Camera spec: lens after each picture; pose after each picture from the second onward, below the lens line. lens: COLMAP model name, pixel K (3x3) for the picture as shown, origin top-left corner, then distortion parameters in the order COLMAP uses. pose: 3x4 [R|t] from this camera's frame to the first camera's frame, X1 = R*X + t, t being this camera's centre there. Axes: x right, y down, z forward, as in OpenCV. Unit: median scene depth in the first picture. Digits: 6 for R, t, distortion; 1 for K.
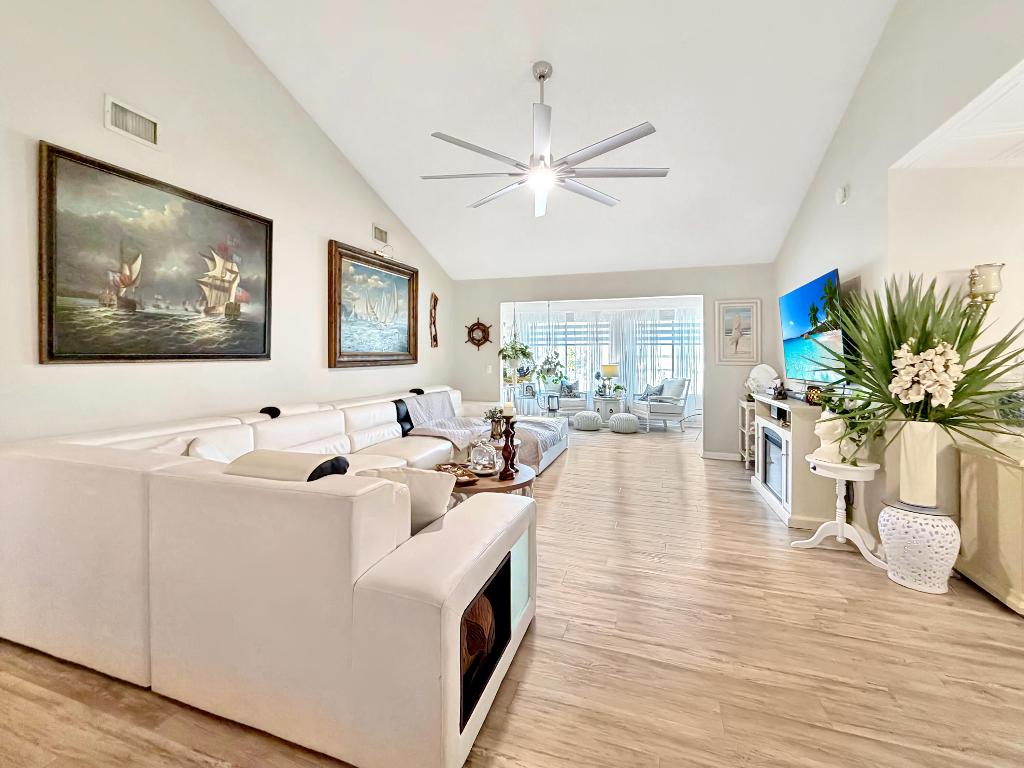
lens RADIAL K [[435.7, 0, 508.1], [0, 435.7, 355.9], [0, 0, 1]] dist [0.001456, 0.000390]
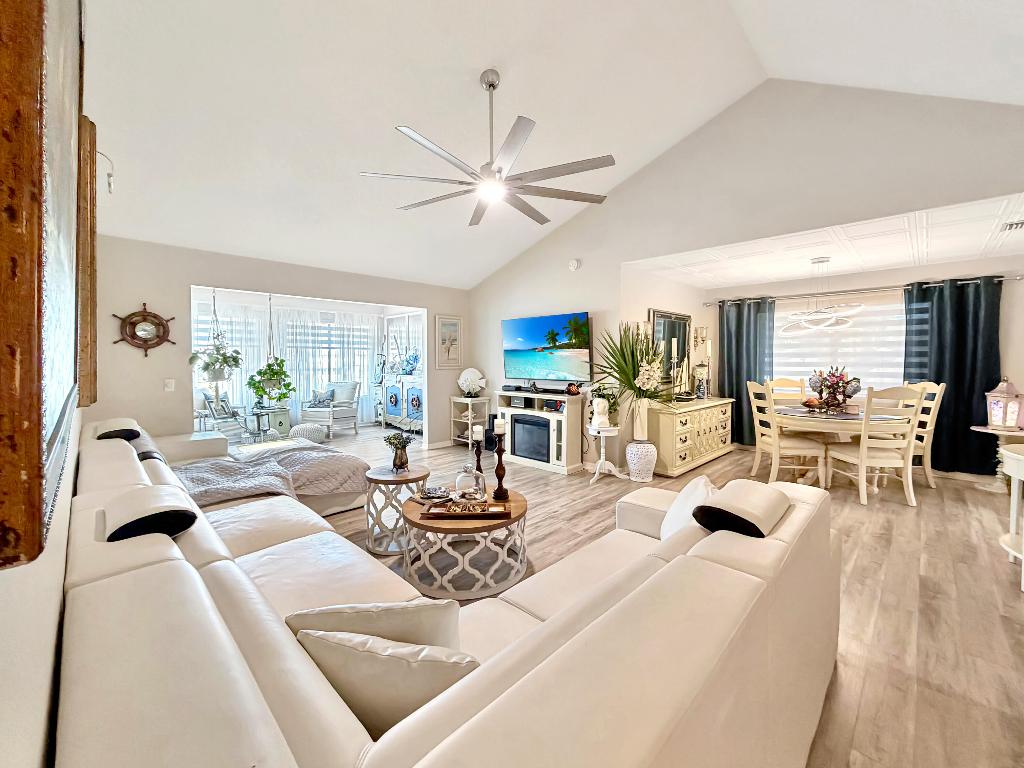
lens RADIAL K [[420.7, 0, 512.6], [0, 420.7, 369.1], [0, 0, 1]] dist [0.000115, 0.000001]
pose [[0.429756, -0.030026, 0.902446, -0.776454], [-0.004511, 0.999363, 0.035399, -0.036360], [-0.902934, -0.019284, 0.429346, 0.539624]]
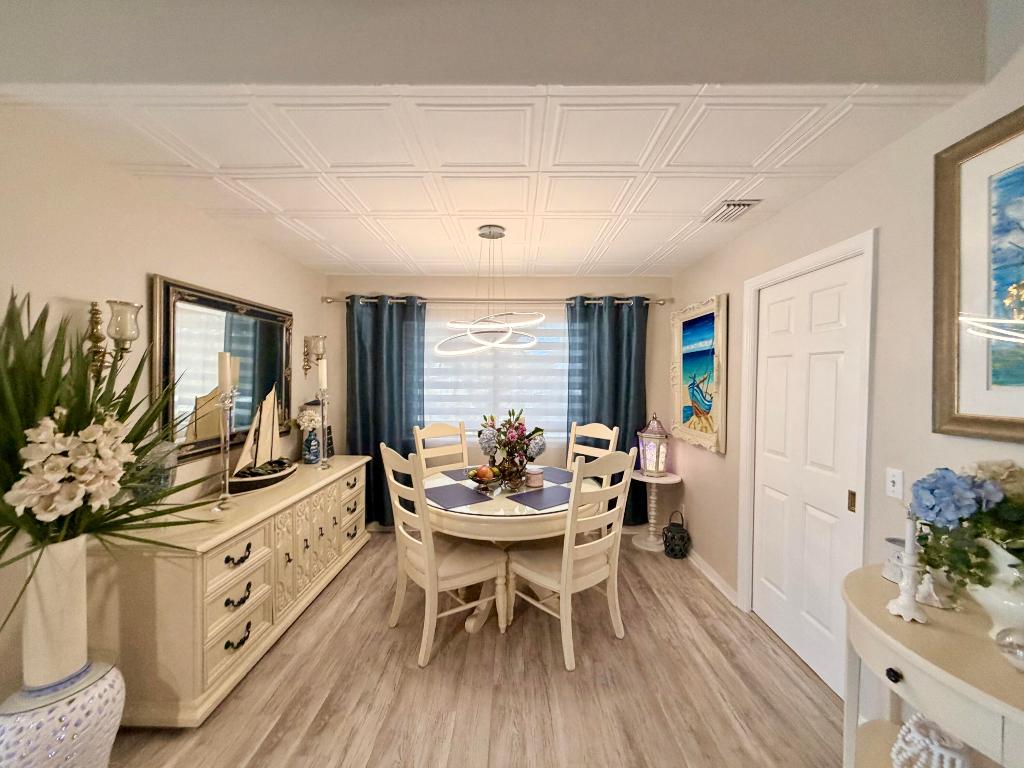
lens RADIAL K [[405.3, 0, 508.8], [0, 405.3, 385.6], [0, 0, 1]] dist [0.000738, 0.000197]
pose [[-0.311151, -0.029559, 0.949901, 0.158575], [-0.017873, 0.999521, 0.025248, -0.070517], [-0.950192, -0.009122, -0.311531, 0.437459]]
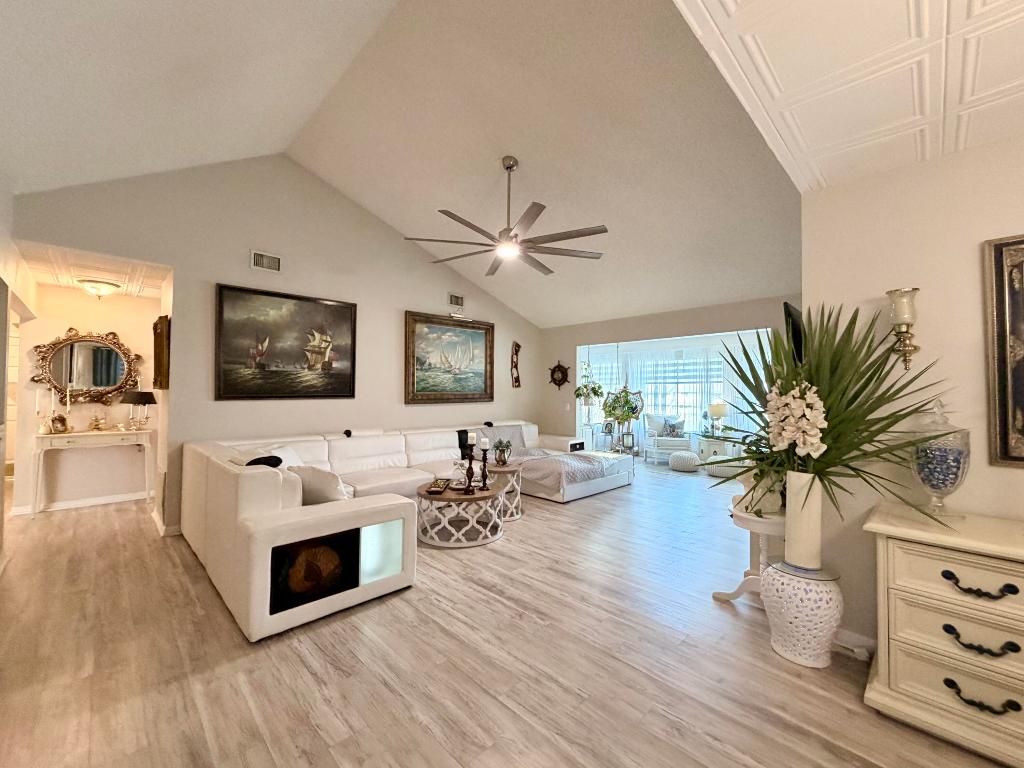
lens RADIAL K [[418.2, 0, 507.1], [0, 418.2, 384.1], [0, 0, 1]] dist [0.000405, 0.000176]
pose [[0.892873, -0.009175, -0.450214, 0.596302], [-0.000227, 0.999783, -0.020825, -0.010153], [0.450308, 0.018697, 0.892678, -0.035290]]
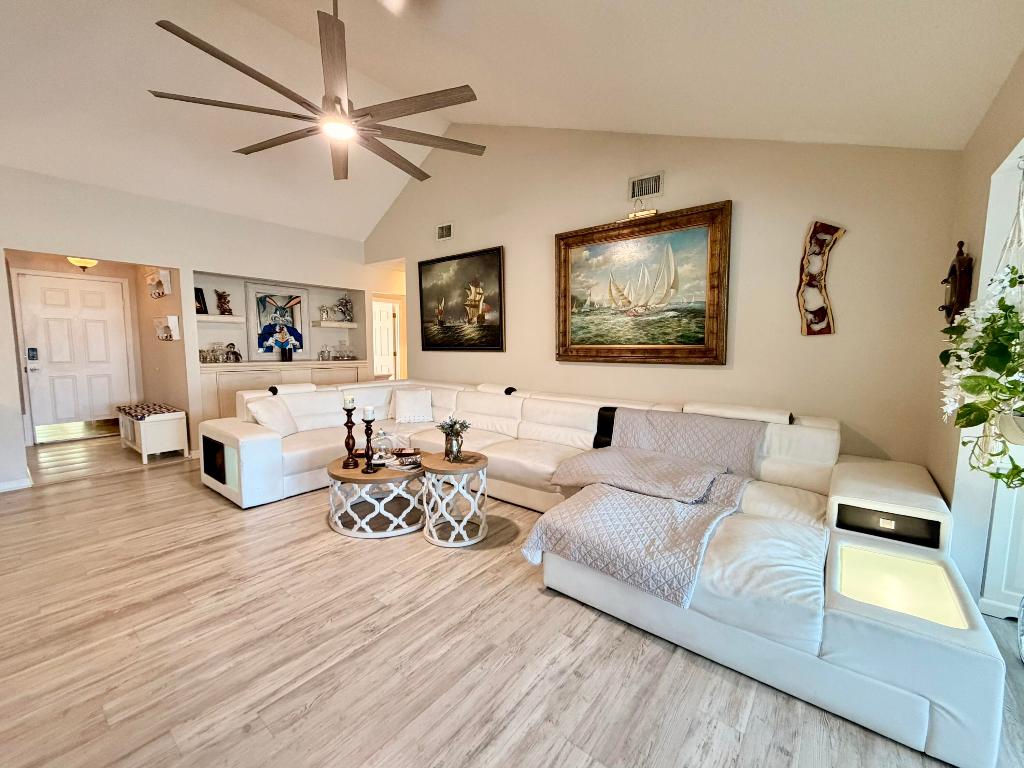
lens RADIAL K [[418.2, 0, 507.1], [0, 418.2, 384.1], [0, 0, 1]] dist [0.000405, 0.000176]
pose [[-0.337697, 0.086380, -0.937283, 0.738918], [-0.004758, 0.995611, 0.093470, -0.012392], [0.941243, 0.036025, -0.335804, 1.568494]]
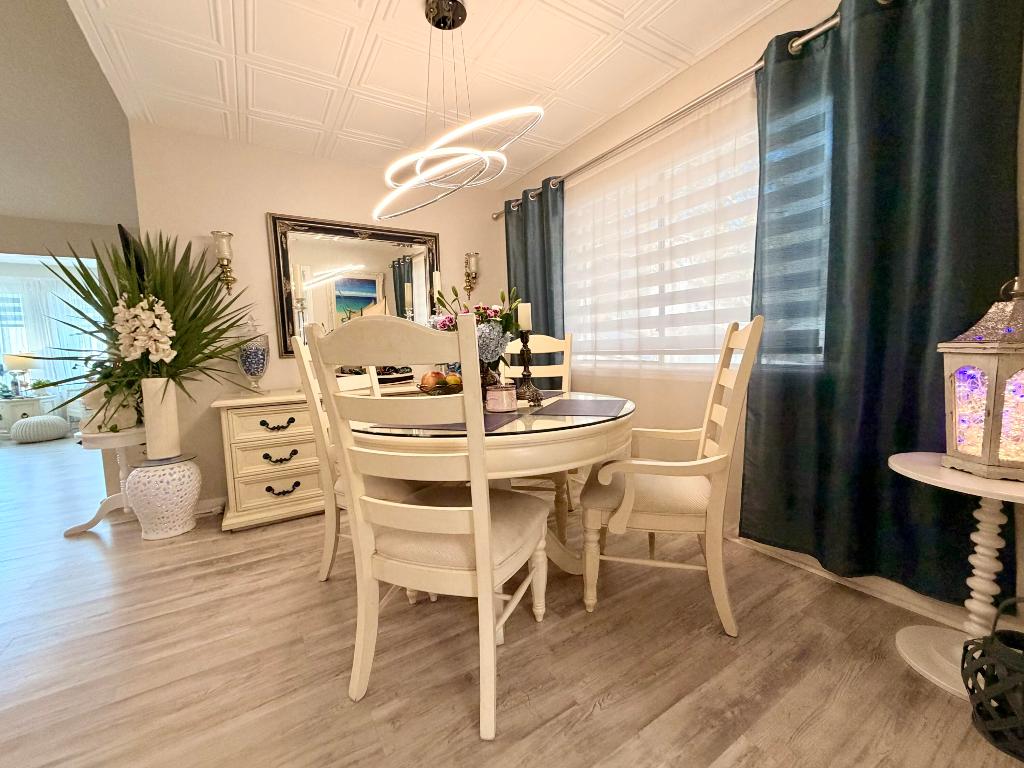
lens RADIAL K [[413.6, 0, 512.0], [0, 413.6, 384.0], [0, 0, 1]] dist [-0.002018, -0.000021]
pose [[0.628819, -0.095766, 0.771632, 0.542886], [0.030377, 0.994654, 0.098690, 0.070241], [-0.776958, -0.038619, 0.628367, -0.191888]]
